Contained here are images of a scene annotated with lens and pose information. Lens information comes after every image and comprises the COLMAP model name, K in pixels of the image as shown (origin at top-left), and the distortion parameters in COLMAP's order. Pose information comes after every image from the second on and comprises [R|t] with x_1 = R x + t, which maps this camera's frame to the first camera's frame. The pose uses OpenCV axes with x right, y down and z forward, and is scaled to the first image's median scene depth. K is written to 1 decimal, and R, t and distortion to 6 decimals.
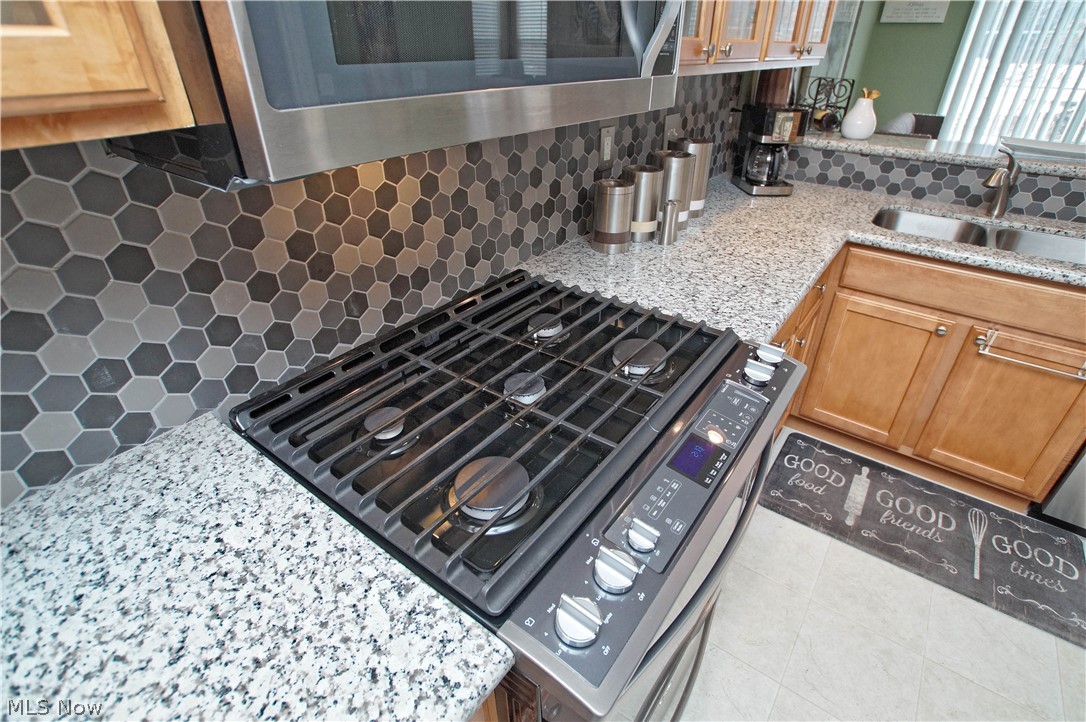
lens RADIAL K [[520.5, 0, 546.1], [0, 520.5, 358.3], [0, 0, 1]] dist [-0.040135, 0.010368]
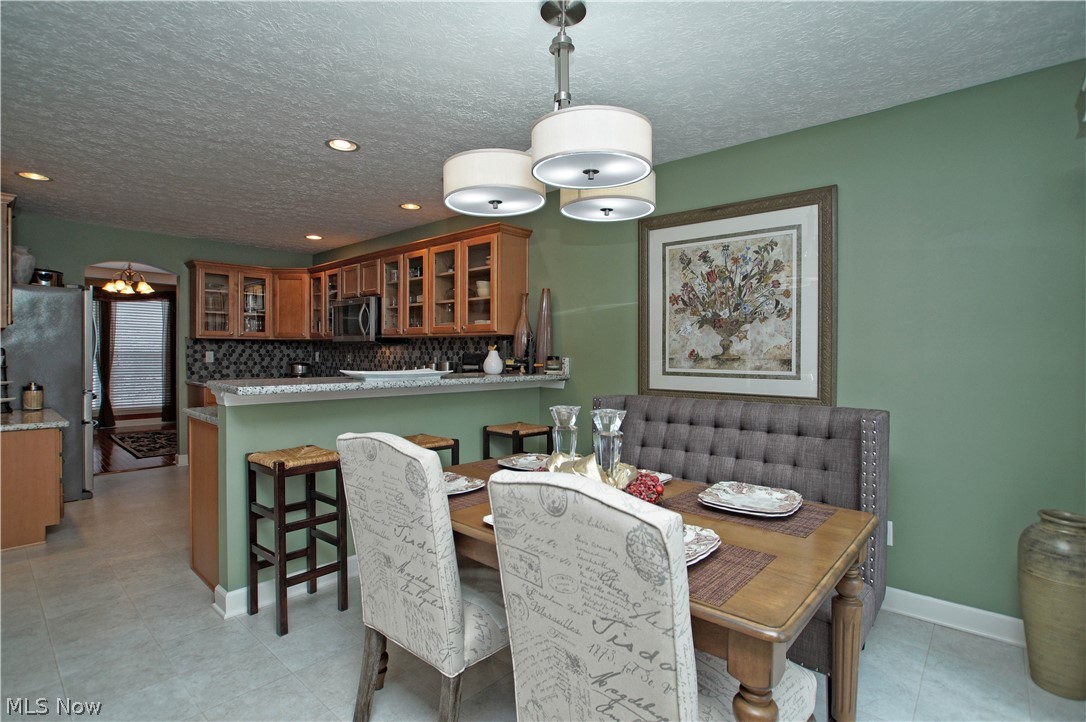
lens RADIAL K [[520.5, 0, 536.1], [0, 520.5, 362.5], [0, 0, 1]] dist [-0.040135, 0.010368]
pose [[-0.098397, 0.014922, -0.995035, 4.911905], [-0.531052, 0.844828, 0.065184, -1.431815], [0.841606, 0.534830, -0.075204, 2.714139]]
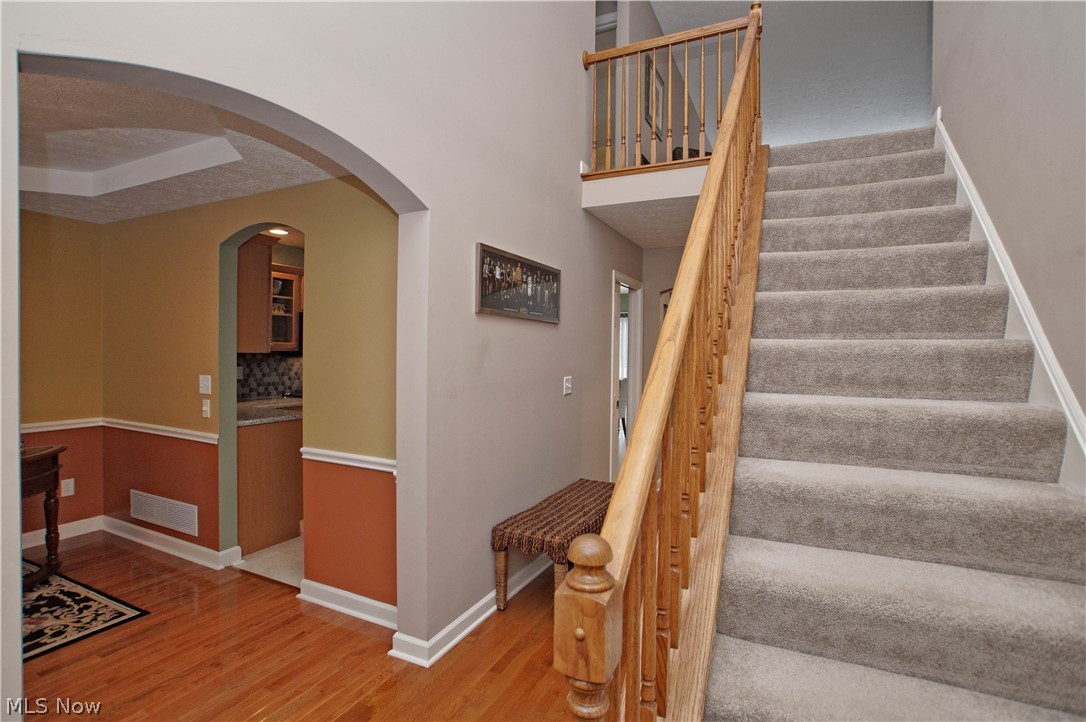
lens RADIAL K [[520.5, 0, 538.0], [0, 520.5, 358.6], [0, 0, 1]] dist [-0.040135, 0.010368]
pose [[0.983783, -0.000842, 0.179360, 1.102633], [0.094197, 0.853411, -0.512657, 2.692995], [-0.152636, 0.521238, 0.839650, -4.141524]]
